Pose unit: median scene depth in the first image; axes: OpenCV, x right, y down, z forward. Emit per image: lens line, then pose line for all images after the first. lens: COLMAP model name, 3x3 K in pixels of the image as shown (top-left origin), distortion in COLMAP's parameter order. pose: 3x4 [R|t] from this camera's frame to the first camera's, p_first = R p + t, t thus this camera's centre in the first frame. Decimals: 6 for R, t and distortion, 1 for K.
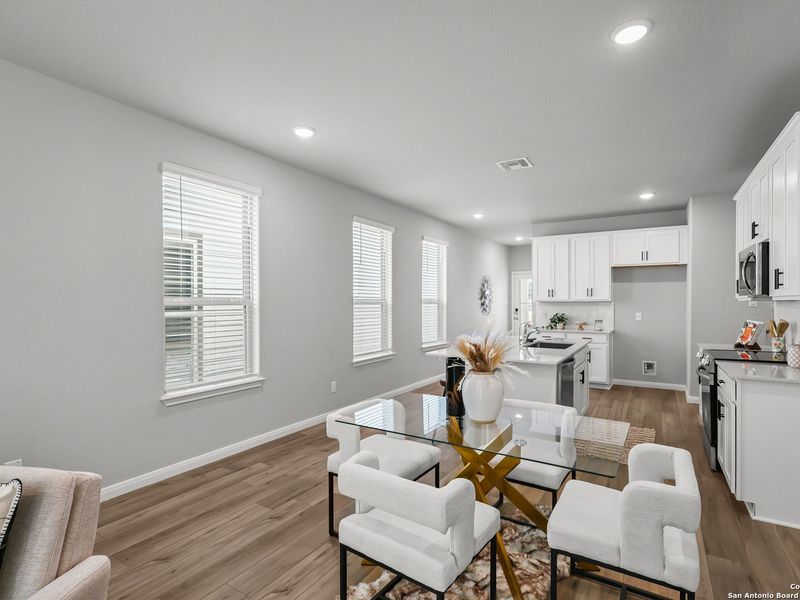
lens RADIAL K [[416.8, 0, 400.0], [0, 416.8, 300.0], [0, 0, 1]] dist [0.000052, -0.000221]
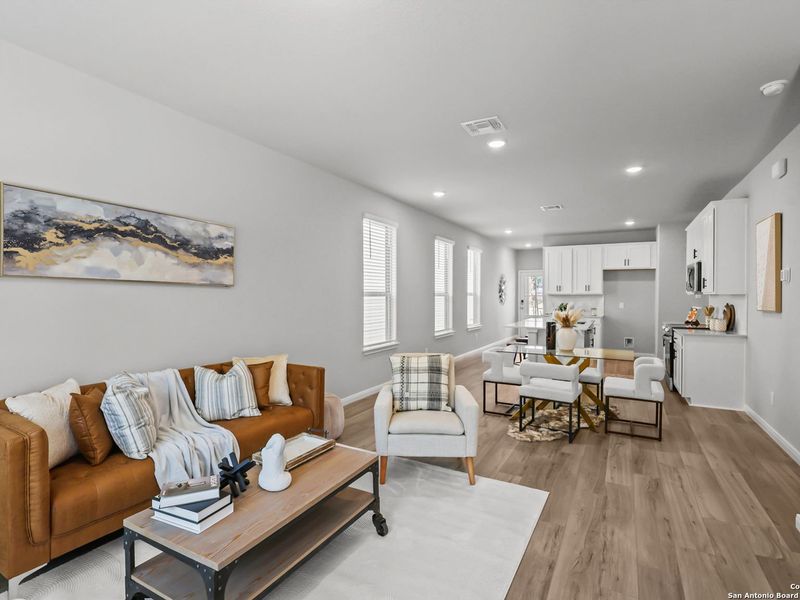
lens RADIAL K [[417.5, 0, 401.4], [0, 417.5, 295.4], [0, 0, 1]] dist [0.000959, 0.000919]
pose [[0.997985, 0.002616, 0.063399, -0.274167], [-0.003063, 0.999971, 0.006959, -0.001710], [-0.063379, -0.007139, 0.997964, -0.377821]]
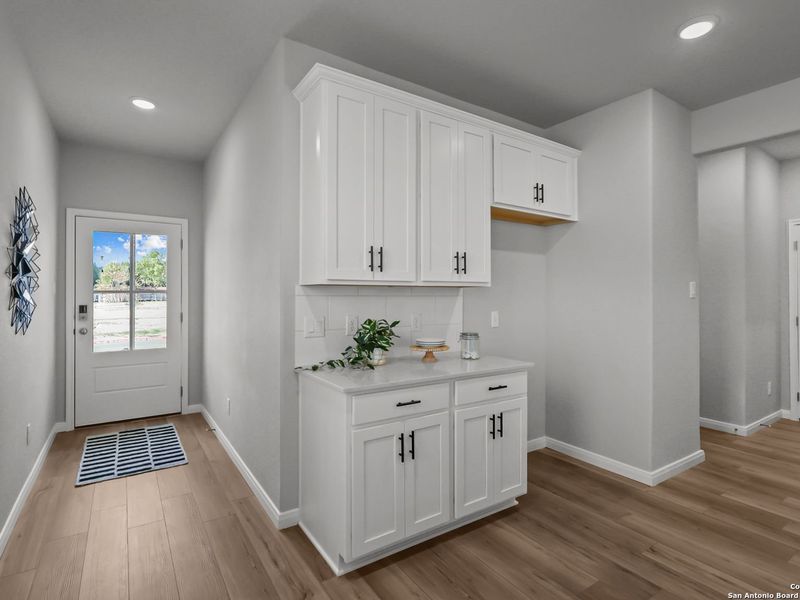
lens RADIAL K [[416.8, 0, 400.0], [0, 416.8, 300.0], [0, 0, 1]] dist [0.000052, -0.000221]
pose [[0.410530, -0.007676, 0.911815, 0.084336], [-0.008984, 0.999882, 0.012462, 0.013212], [-0.911803, -0.013308, 0.410412, 0.991307]]
